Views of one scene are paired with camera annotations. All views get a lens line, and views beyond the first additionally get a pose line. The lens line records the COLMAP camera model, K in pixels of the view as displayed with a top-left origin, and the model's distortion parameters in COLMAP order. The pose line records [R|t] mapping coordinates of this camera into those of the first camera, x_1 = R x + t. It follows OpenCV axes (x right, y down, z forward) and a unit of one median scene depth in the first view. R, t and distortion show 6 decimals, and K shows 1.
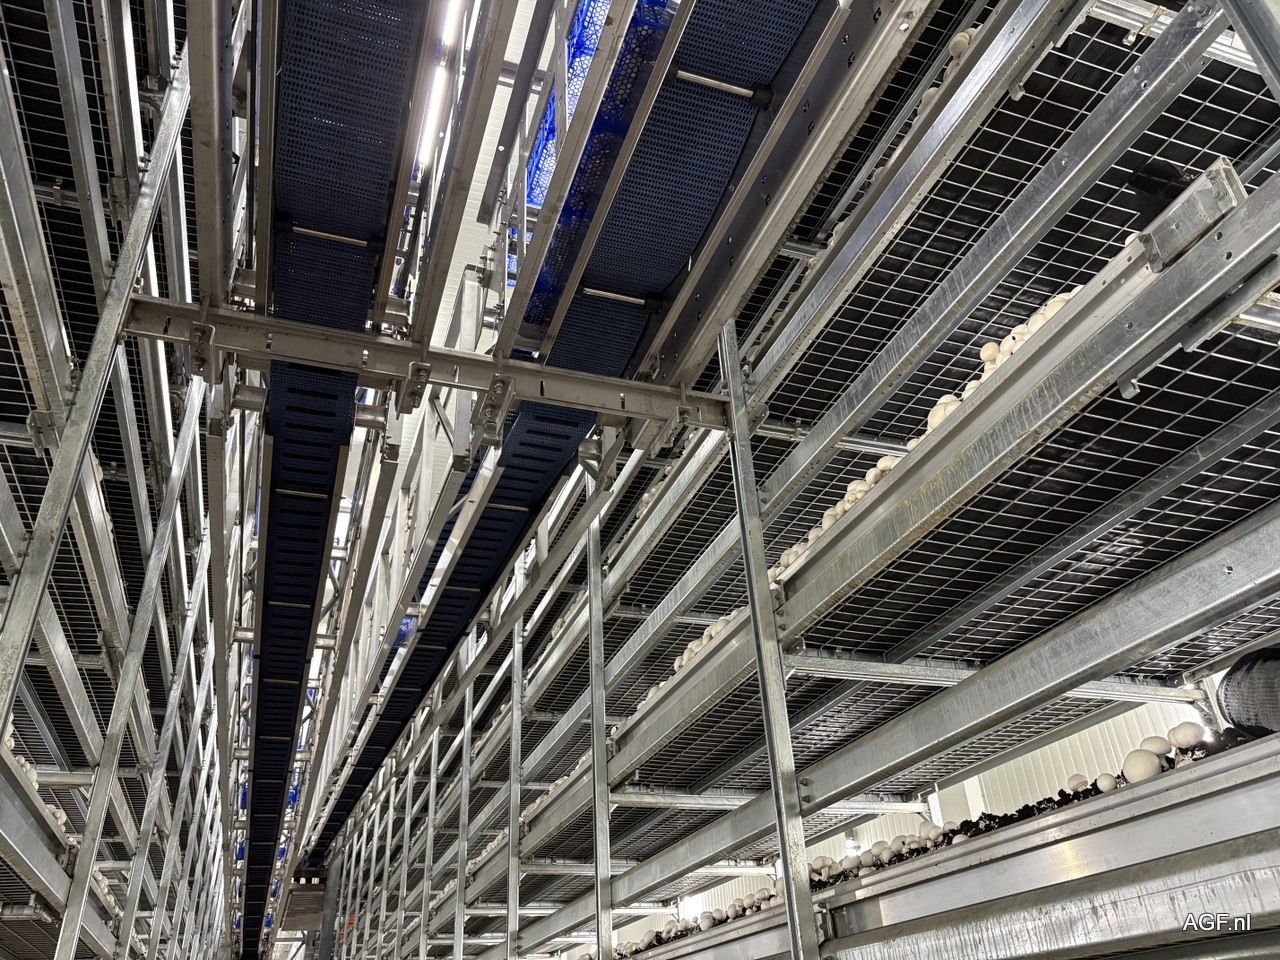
lens RADIAL K [[972.3, 0, 640.0], [0, 972.3, 480.0], [0, 0, 1]] dist [0.066948, -0.088043]
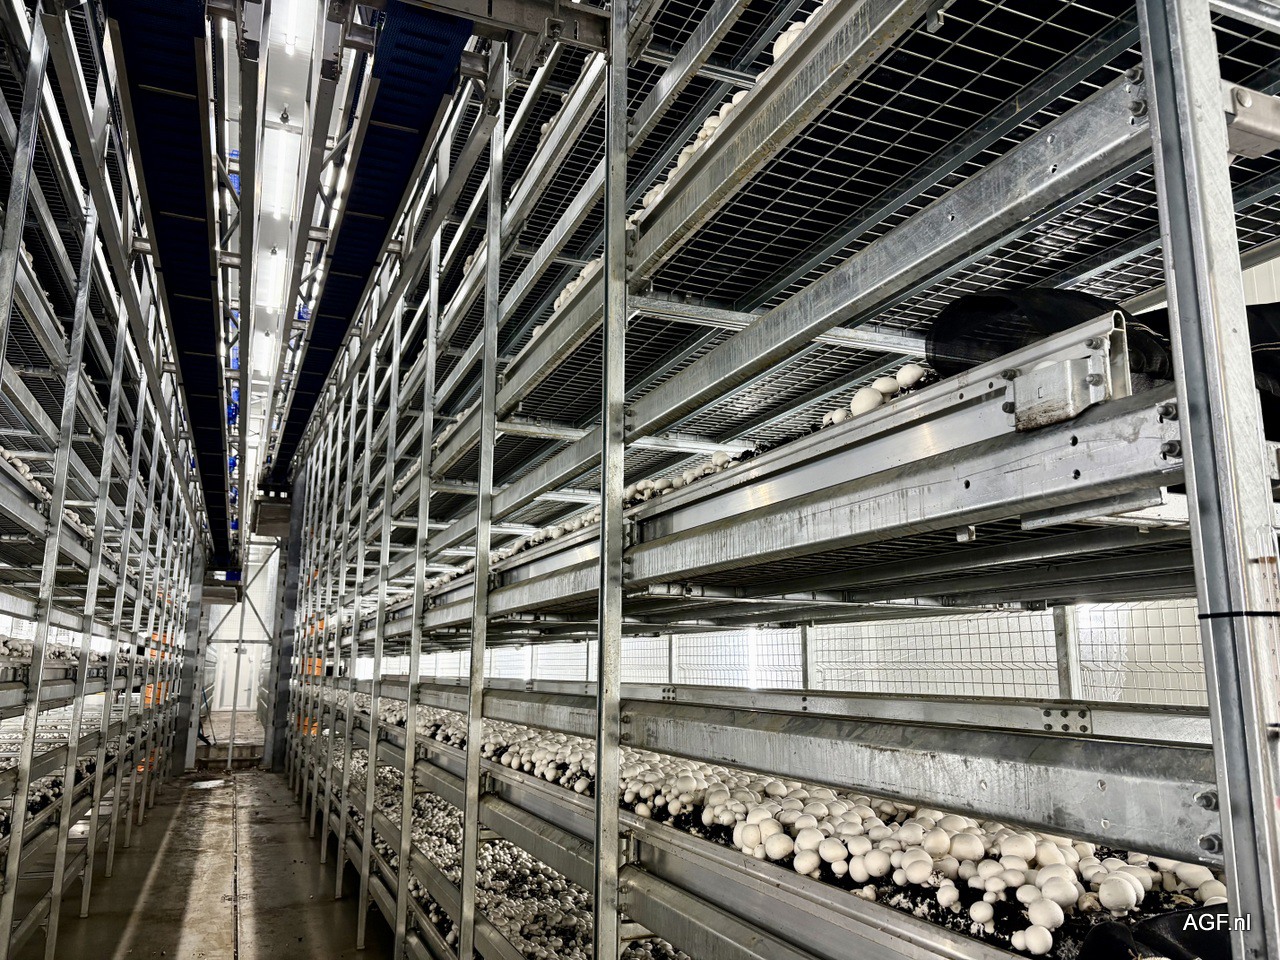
lens RADIAL K [[972.3, 0, 640.0], [0, 972.3, 480.0], [0, 0, 1]] dist [0.066948, -0.088043]
pose [[0.997266, 0.063576, 0.037664, 0.110616], [-0.072610, 0.937725, 0.339706, 0.010994], [-0.013721, -0.341512, 0.939777, -0.020612]]
